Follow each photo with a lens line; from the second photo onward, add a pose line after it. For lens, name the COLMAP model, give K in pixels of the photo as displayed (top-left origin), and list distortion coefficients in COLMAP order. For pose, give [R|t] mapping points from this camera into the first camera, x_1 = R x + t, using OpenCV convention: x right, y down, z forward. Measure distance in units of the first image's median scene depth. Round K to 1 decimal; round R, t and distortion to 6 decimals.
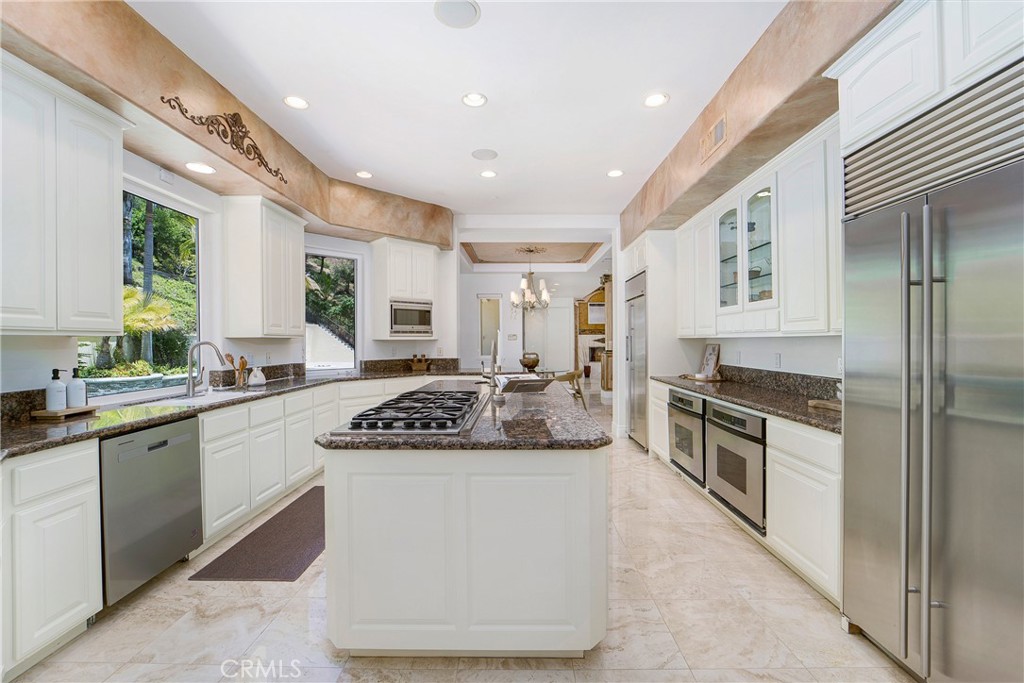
lens RADIAL K [[410.8, 0, 528.5], [0, 410.8, 339.3], [0, 0, 1]] dist [-0.009012, -0.000033]
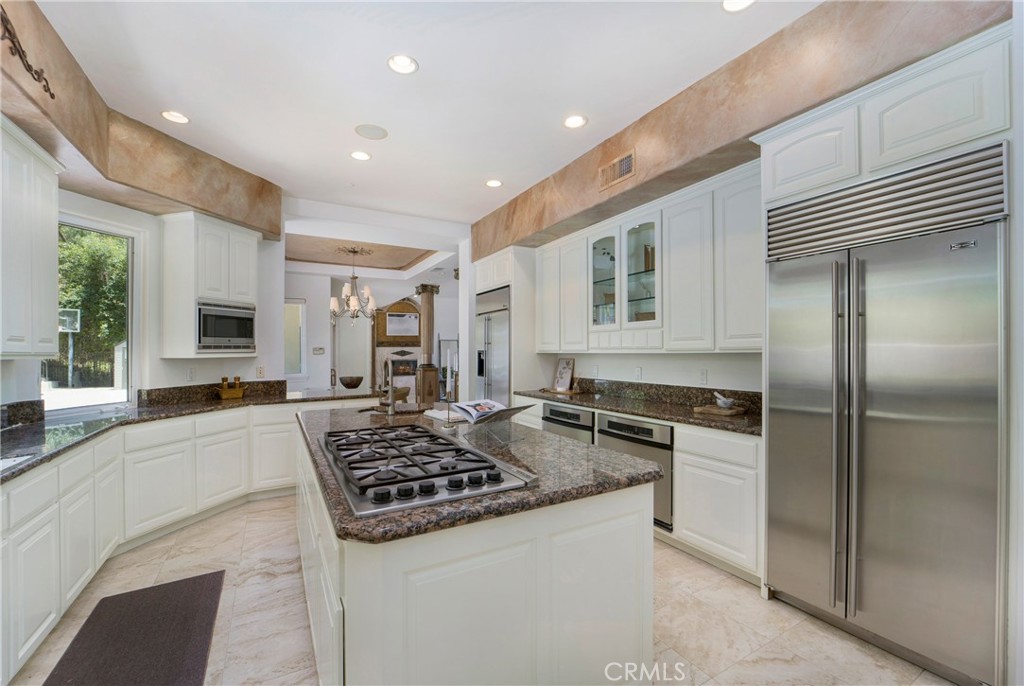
lens RADIAL K [[420.8, 0, 512.0], [0, 420.8, 343.0], [0, 0, 1]] dist [-0.000361, 0.000149]
pose [[0.877177, 0.005580, 0.480134, -0.239459], [0.003407, 0.999835, -0.017846, -0.011615], [-0.480155, 0.017290, 0.877013, 0.123455]]
